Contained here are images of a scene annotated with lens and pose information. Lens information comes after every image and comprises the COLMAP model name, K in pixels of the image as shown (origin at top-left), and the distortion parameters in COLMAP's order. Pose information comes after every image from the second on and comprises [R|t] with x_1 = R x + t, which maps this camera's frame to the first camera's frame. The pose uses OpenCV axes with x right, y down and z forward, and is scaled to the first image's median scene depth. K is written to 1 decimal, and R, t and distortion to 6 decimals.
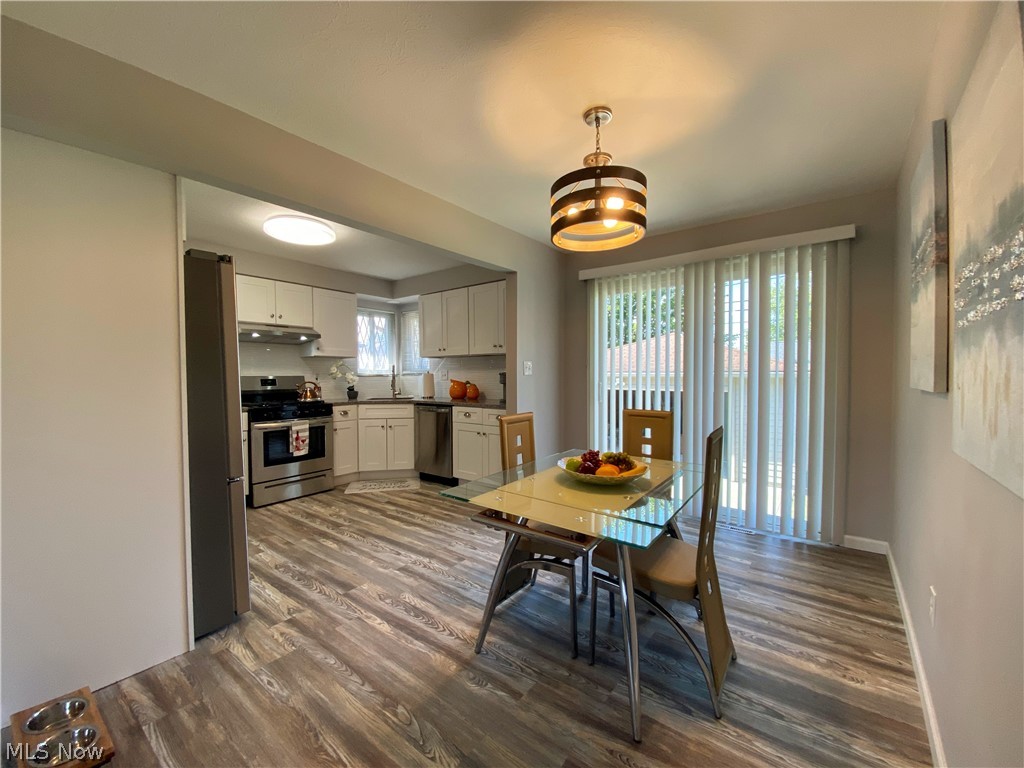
lens RADIAL K [[419.3, 0, 504.7], [0, 419.3, 384.5], [0, 0, 1]] dist [0.036459, -0.021516]
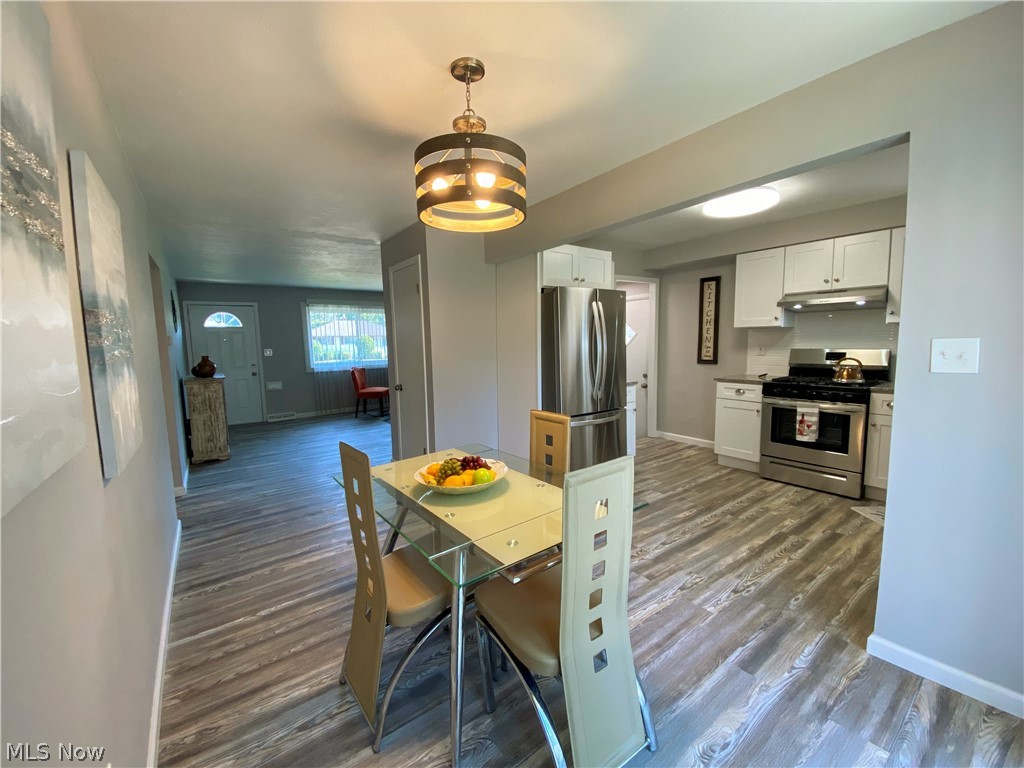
lens RADIAL K [[415.4, 0, 507.8], [0, 415.4, 383.1], [0, 0, 1]] dist [-0.001139, -0.000481]
pose [[-0.274552, 0.110563, -0.955195, 0.585289], [-0.001560, 0.993315, 0.115424, -0.061368], [0.961571, 0.033180, -0.272545, 0.736435]]
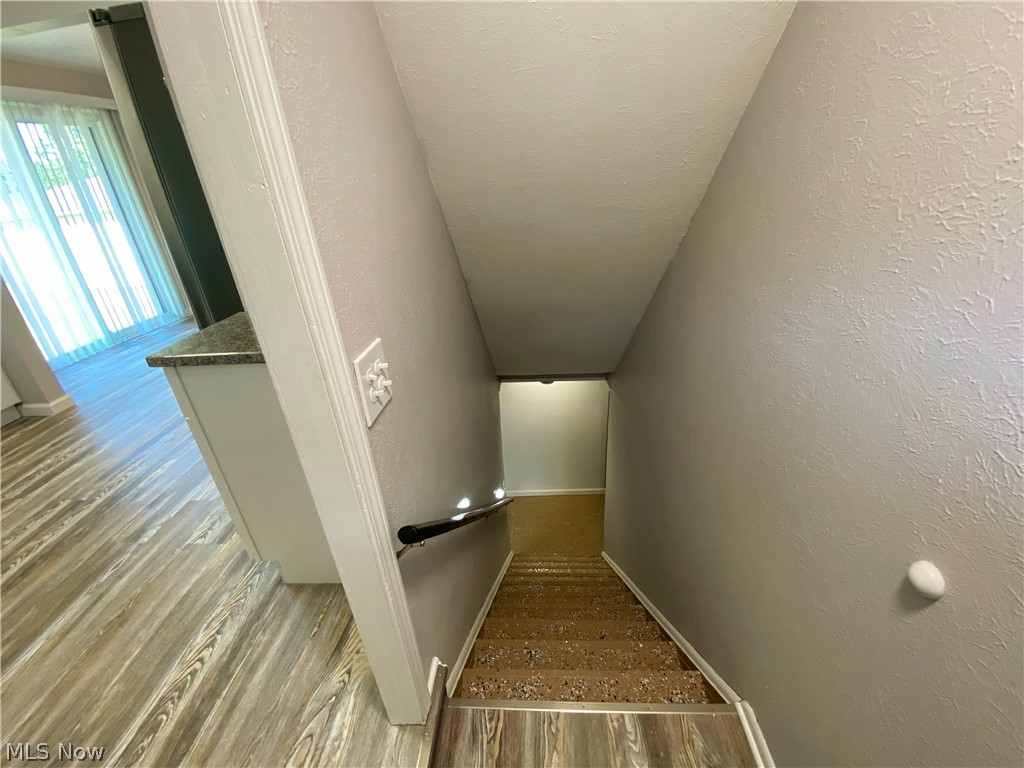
lens RADIAL K [[436.0, 0, 512.0], [0, 436.0, 384.0], [0, 0, 1]] dist [0.000671, -0.012477]
pose [[-0.570937, -0.322221, 0.755119, -1.108989], [0.092354, 0.888717, 0.449057, -0.030021], [-0.815783, 0.326121, -0.477643, 0.709984]]
